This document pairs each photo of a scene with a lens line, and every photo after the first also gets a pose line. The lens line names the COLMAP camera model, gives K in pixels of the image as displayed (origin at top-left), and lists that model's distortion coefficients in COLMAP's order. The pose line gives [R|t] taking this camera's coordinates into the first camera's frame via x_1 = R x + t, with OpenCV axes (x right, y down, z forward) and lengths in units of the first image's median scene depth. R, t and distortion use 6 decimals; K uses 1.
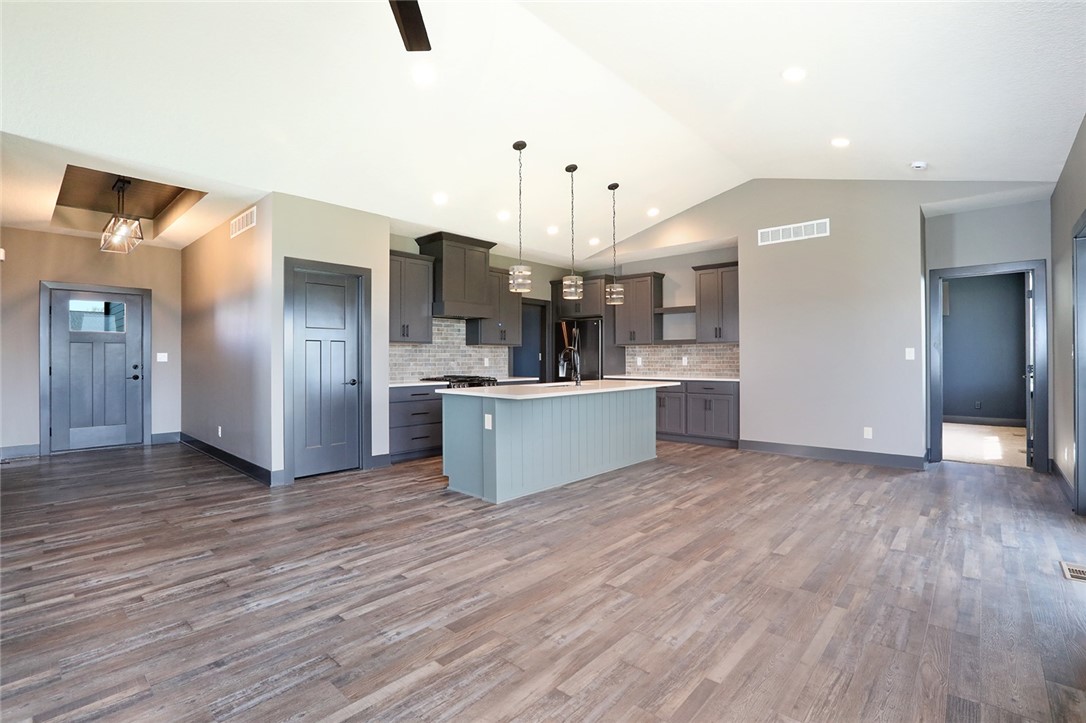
lens RADIAL K [[501.4, 0, 545.1], [0, 501.4, 358.8], [0, 0, 1]] dist [-0.066695, 0.029754]
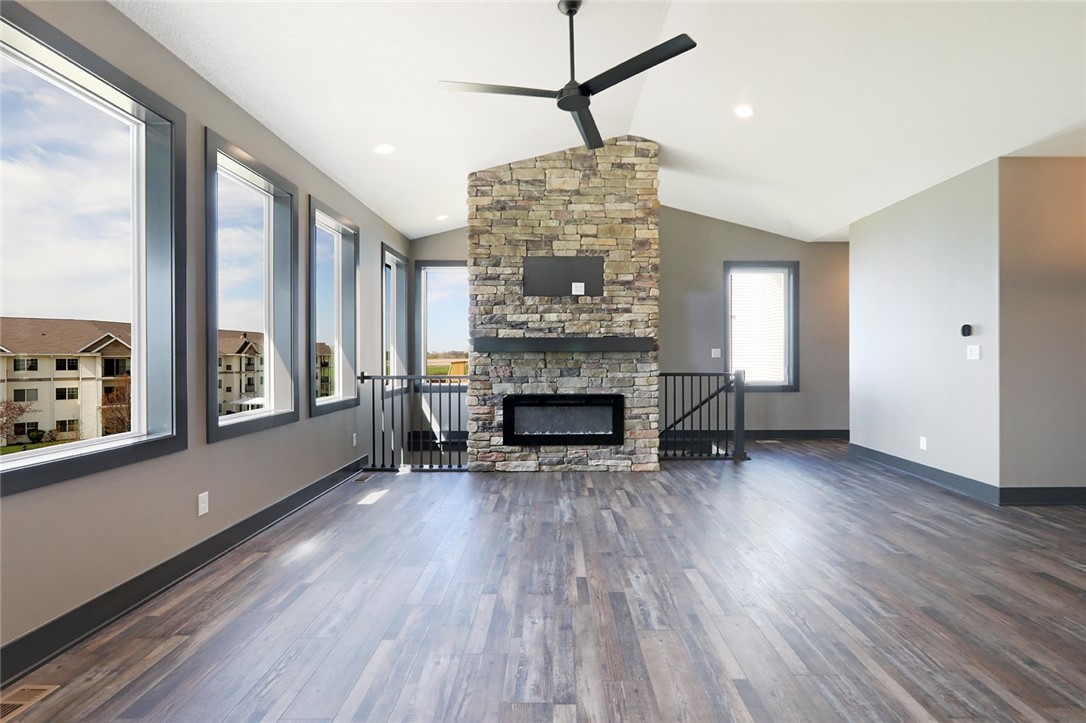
lens RADIAL K [[517.5, 0, 560.3], [0, 517.5, 353.9], [0, 0, 1]] dist [-0.007637, 0.001617]
pose [[-0.735810, 0.002557, -0.677184, 0.450022], [0.002019, 0.999997, 0.001582, -0.005641], [0.677185, -0.000203, -0.735812, 1.125694]]
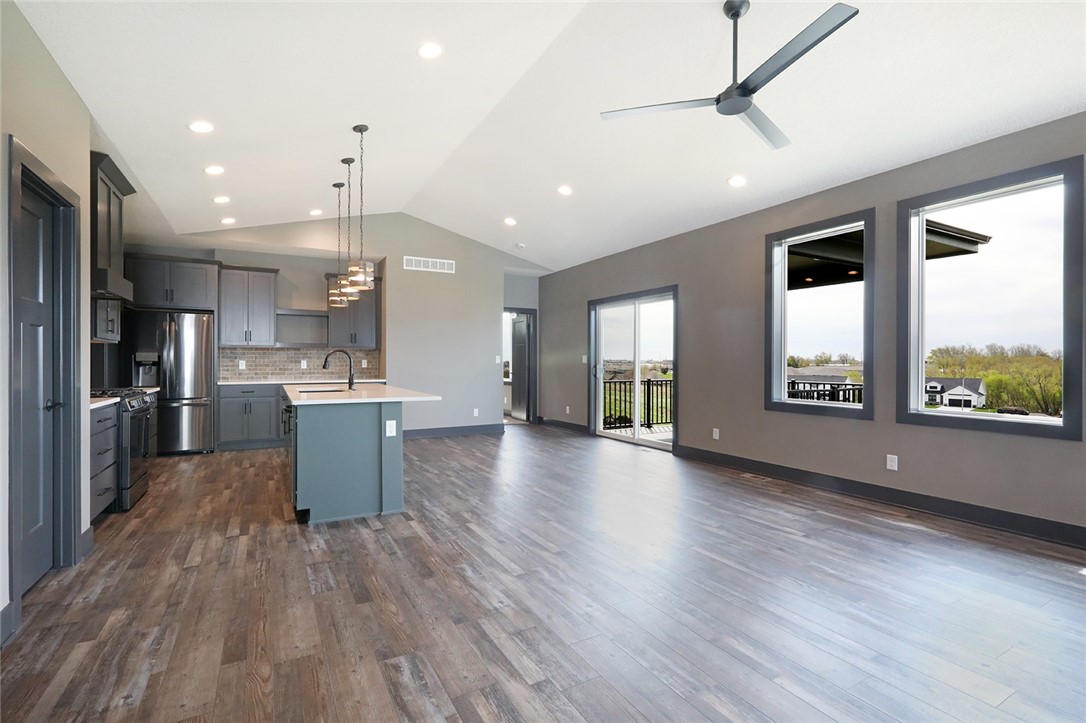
lens RADIAL K [[494.7, 0, 534.5], [0, 494.7, 364.1], [0, 0, 1]] dist [-0.006320, 0.000234]
pose [[0.330941, -0.001161, 0.943651, -1.082088], [-0.001461, 0.999997, 0.001743, 0.003479], [-0.943650, -0.001955, 0.330938, 0.527155]]
